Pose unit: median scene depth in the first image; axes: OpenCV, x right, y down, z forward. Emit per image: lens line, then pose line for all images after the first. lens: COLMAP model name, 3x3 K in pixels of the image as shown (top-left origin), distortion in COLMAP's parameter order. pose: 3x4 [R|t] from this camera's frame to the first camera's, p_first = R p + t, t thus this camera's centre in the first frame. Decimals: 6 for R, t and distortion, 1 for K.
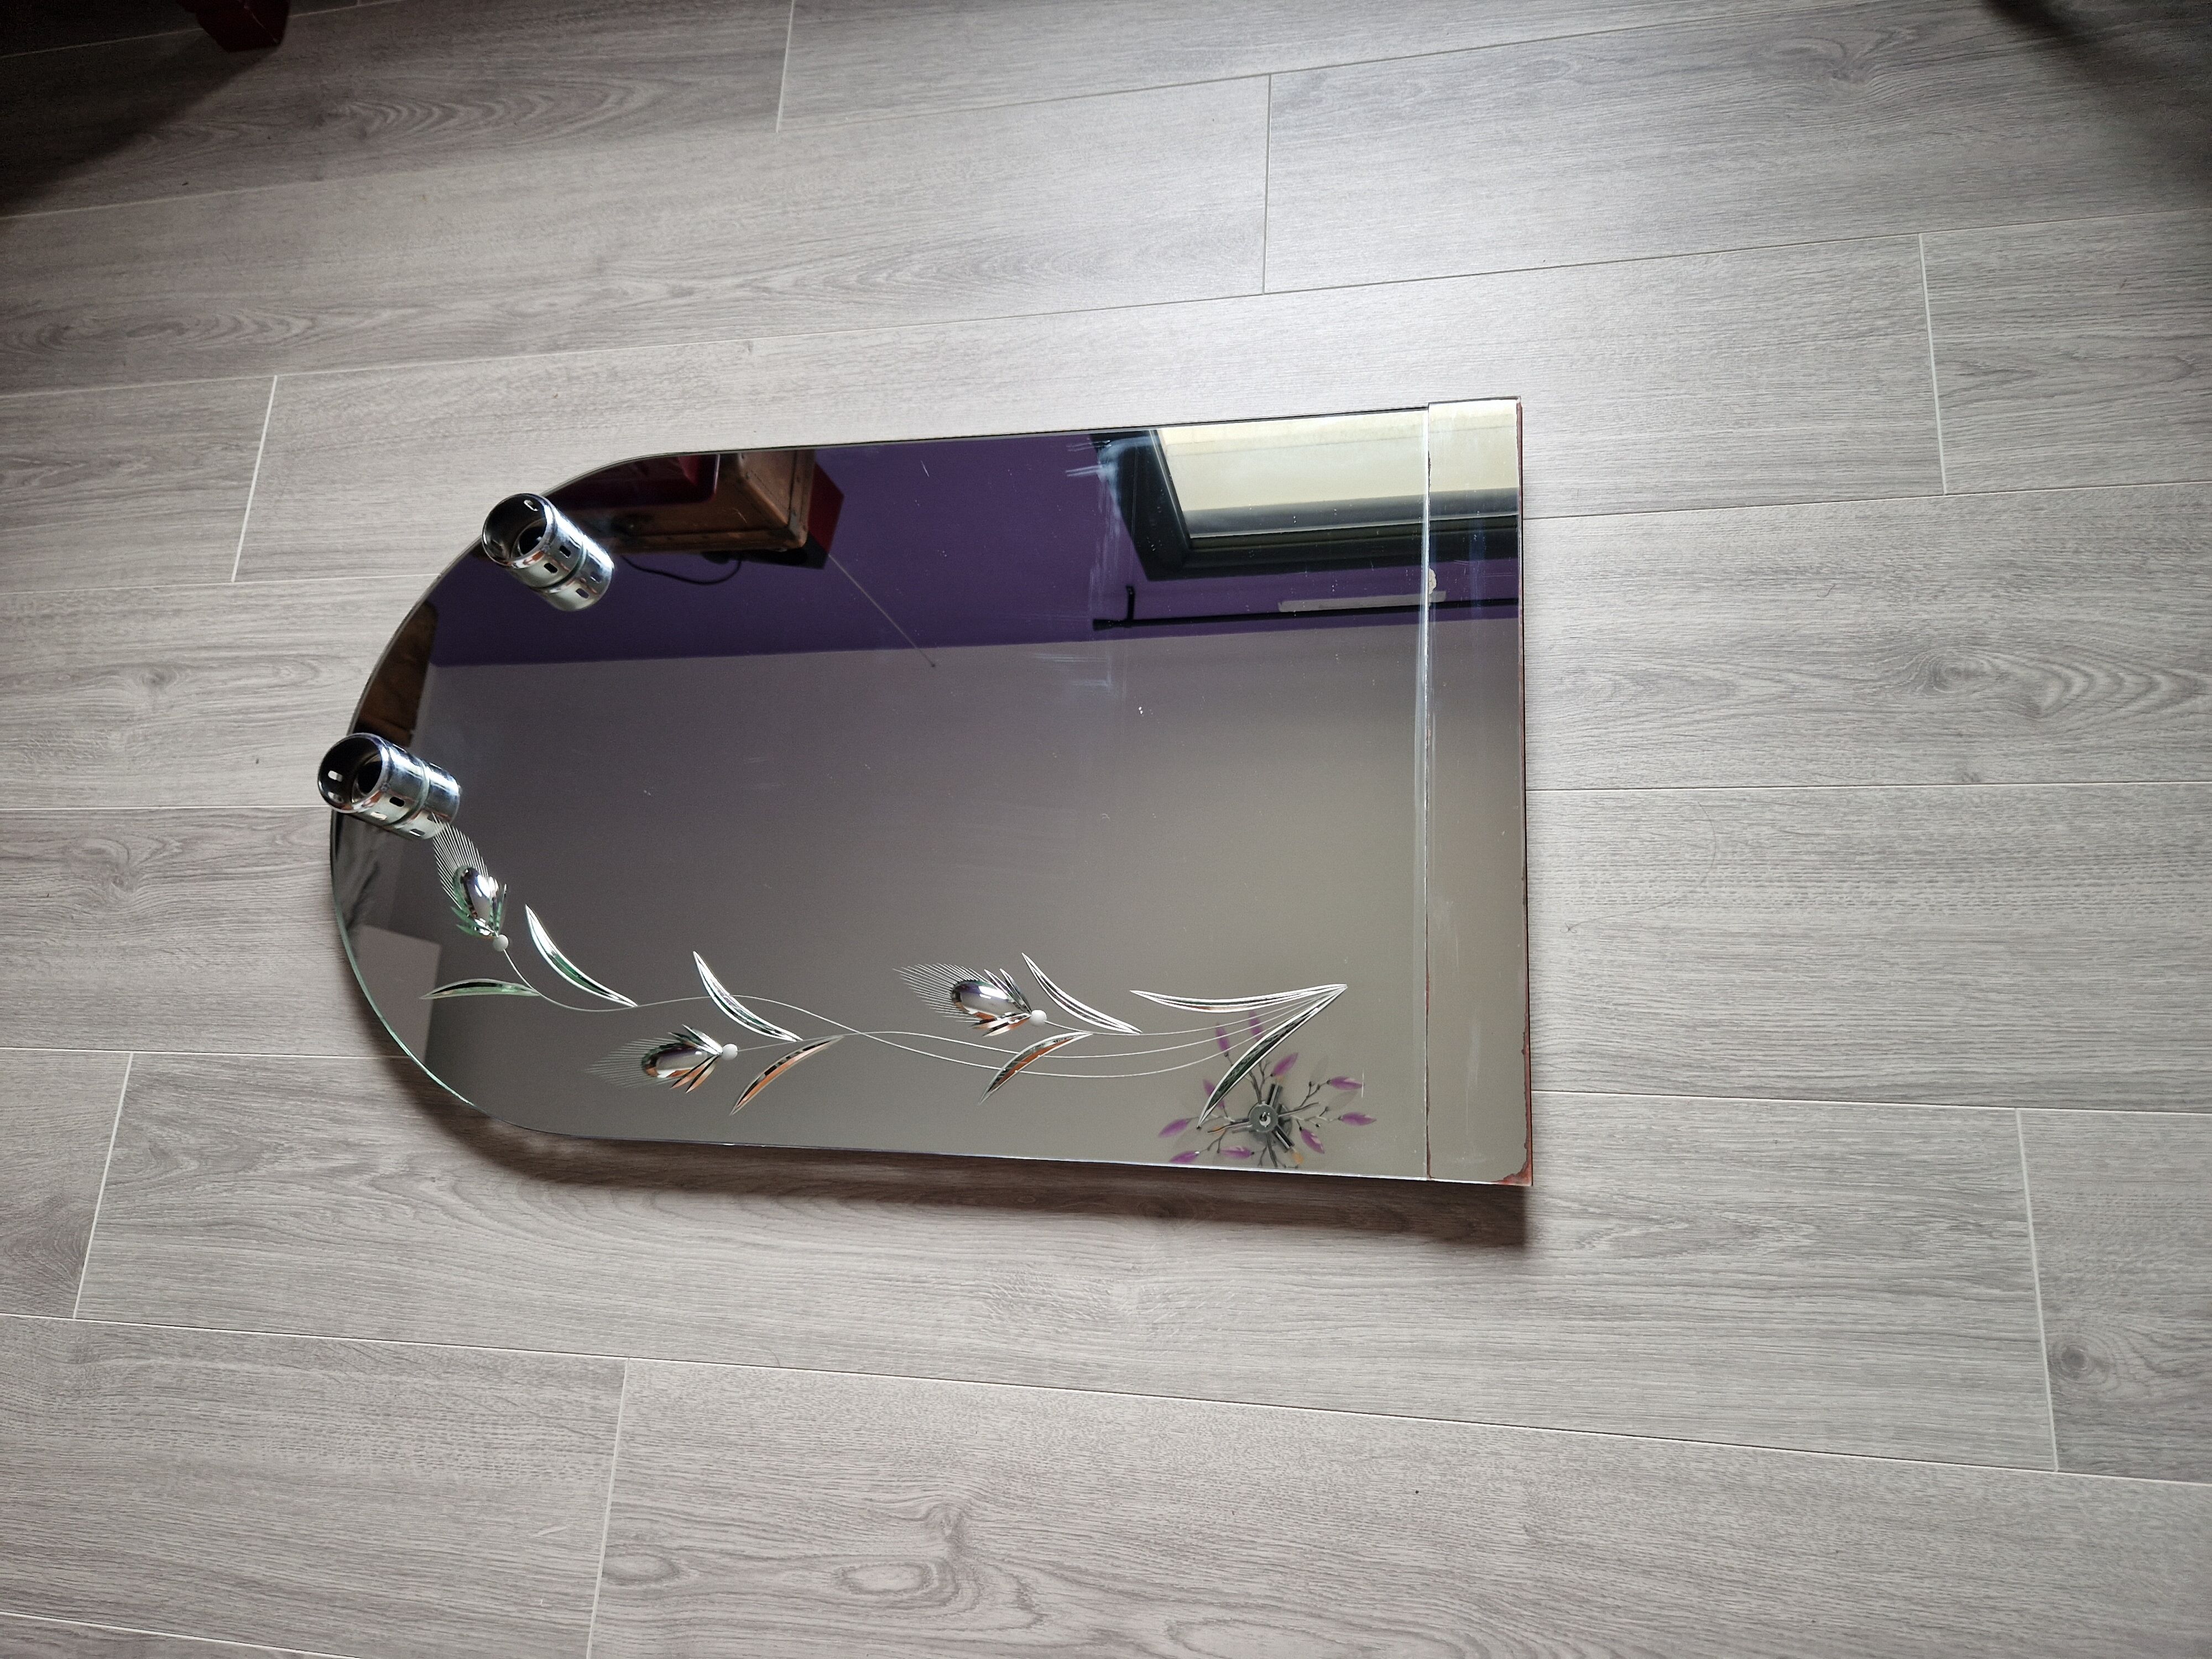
lens RADIAL K [[1512.8, 0, 1114.2], [0, 1512.8, 829.5], [0, 0, 1]] dist [0.018701, -0.020409]
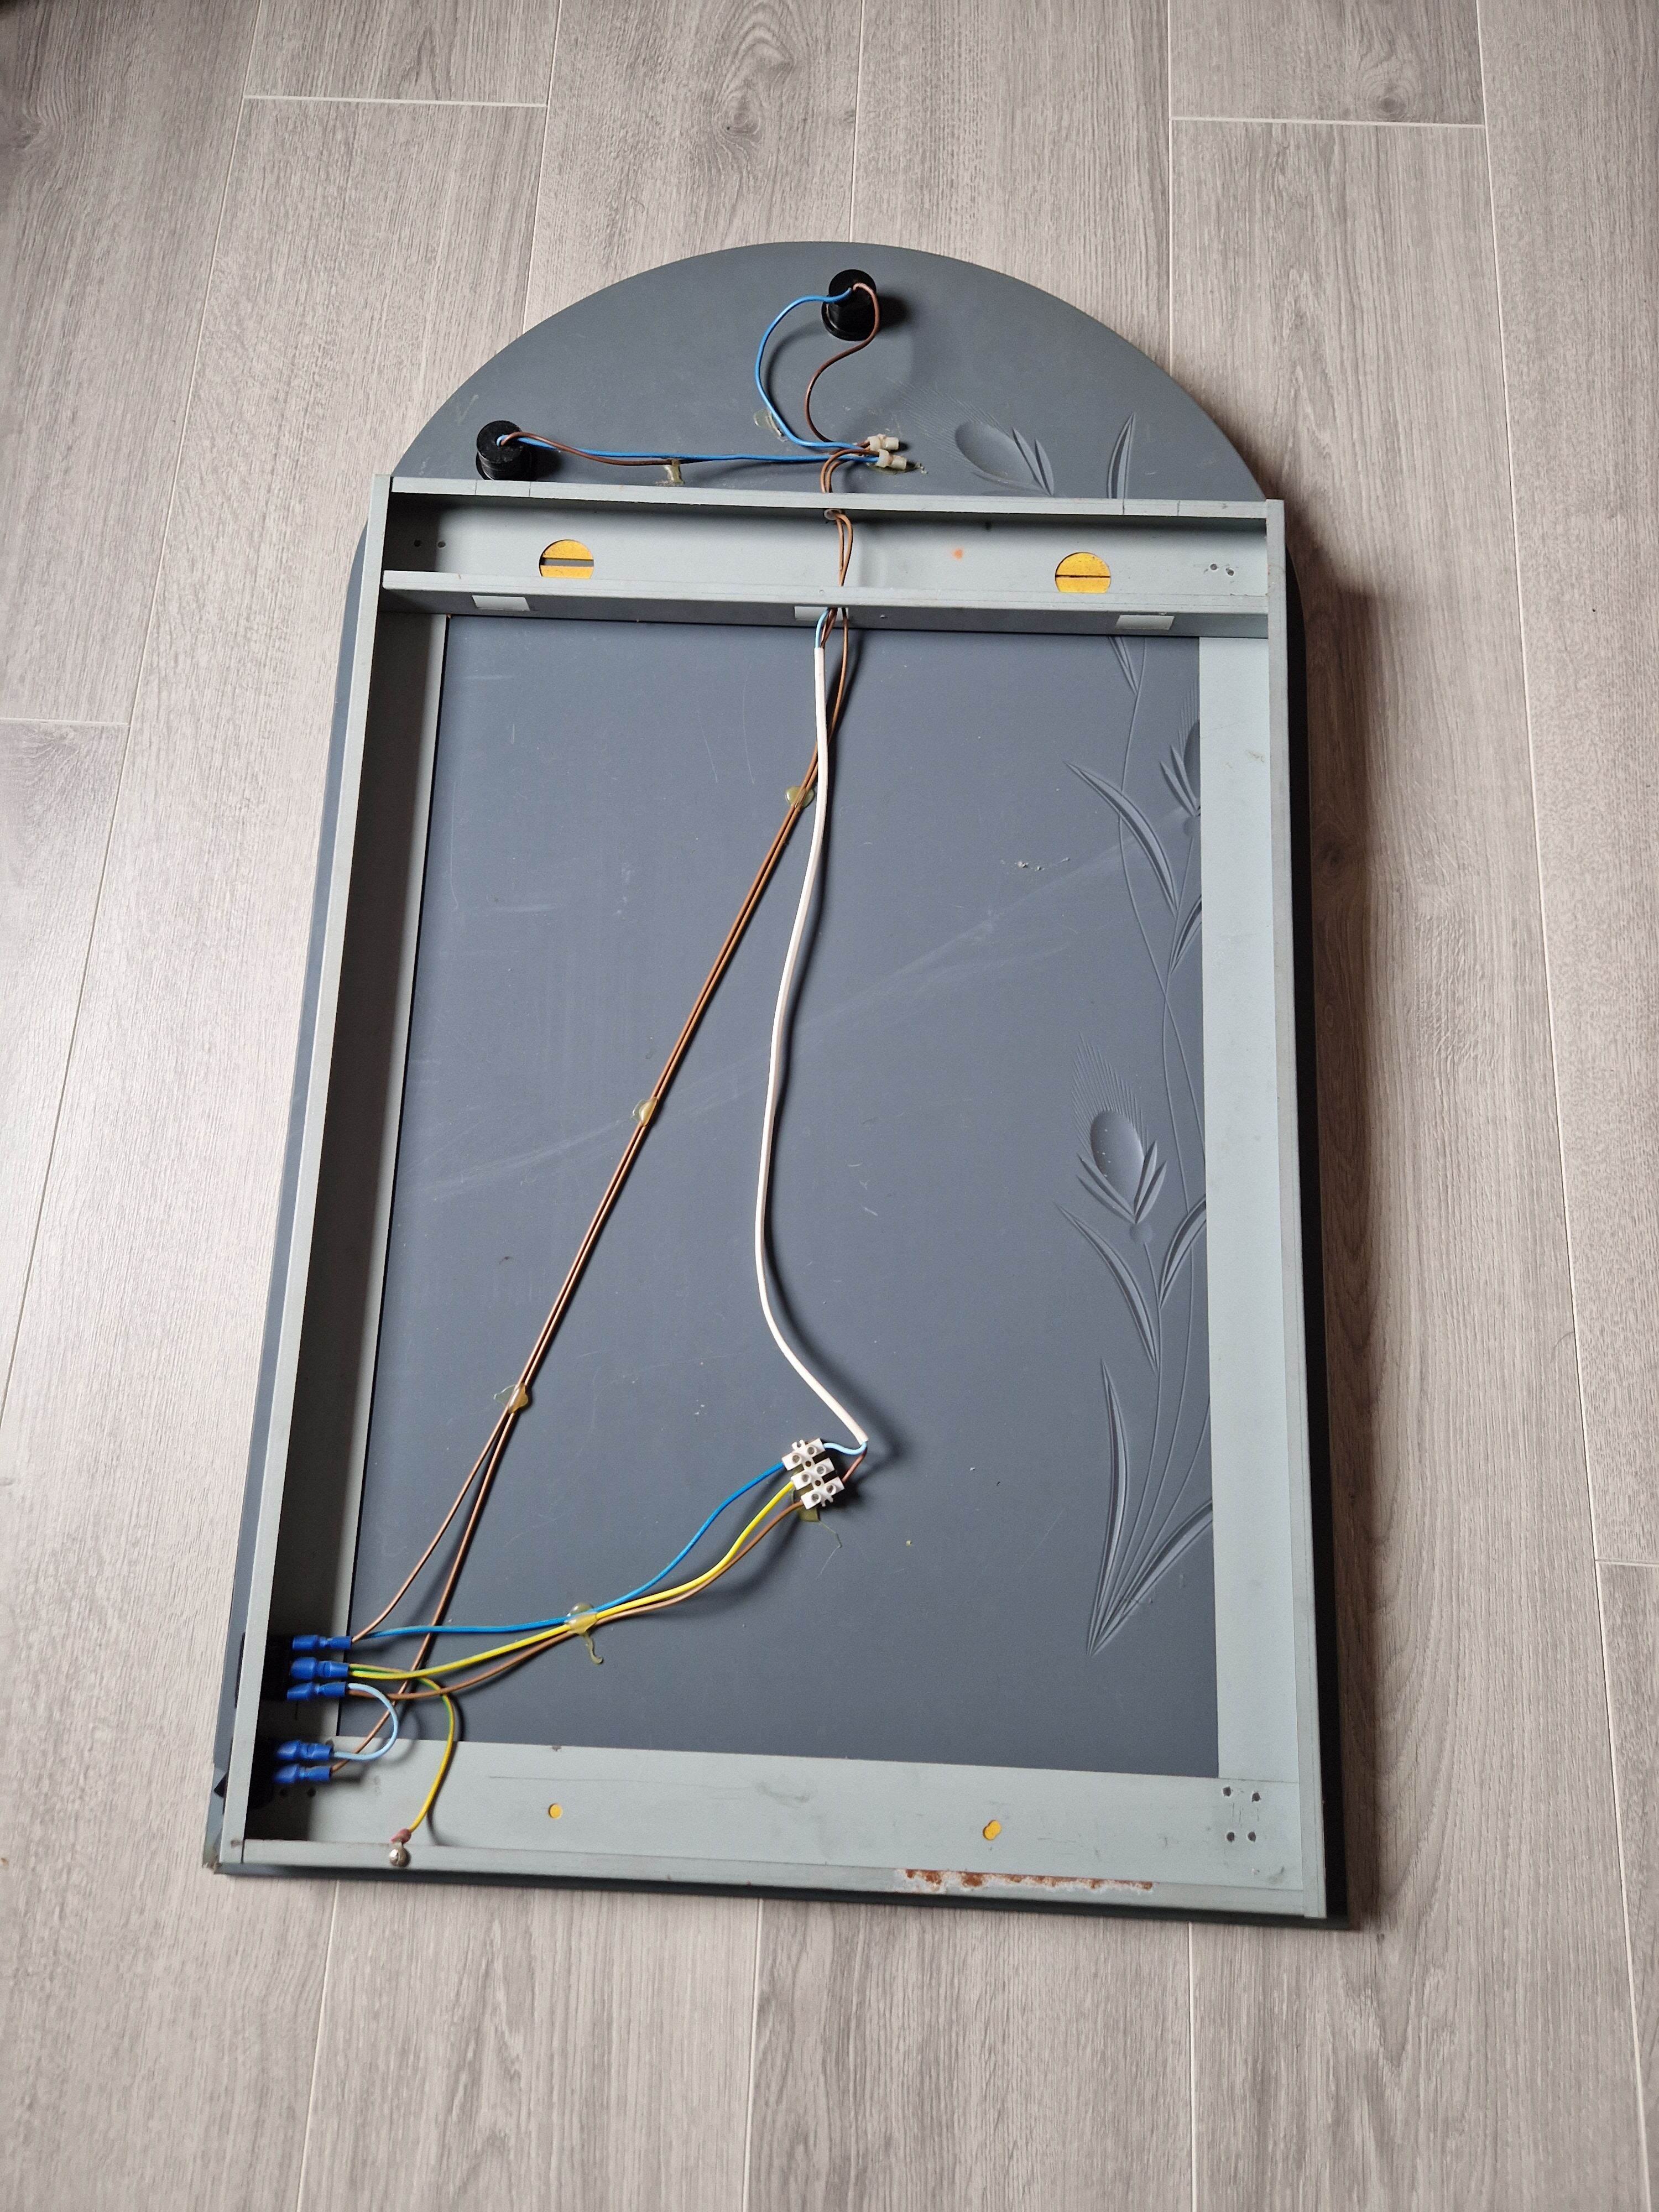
lens RADIAL K [[1512.8, 0, 826.7], [0, 1512.8, 1108.2], [0, 0, 1]] dist [0.018701, -0.020409]
pose [[0.003090, -0.888825, 0.458236, -0.513446], [0.967361, 0.118767, 0.223846, -0.204968], [-0.253384, 0.442588, 0.860182, 0.433694]]
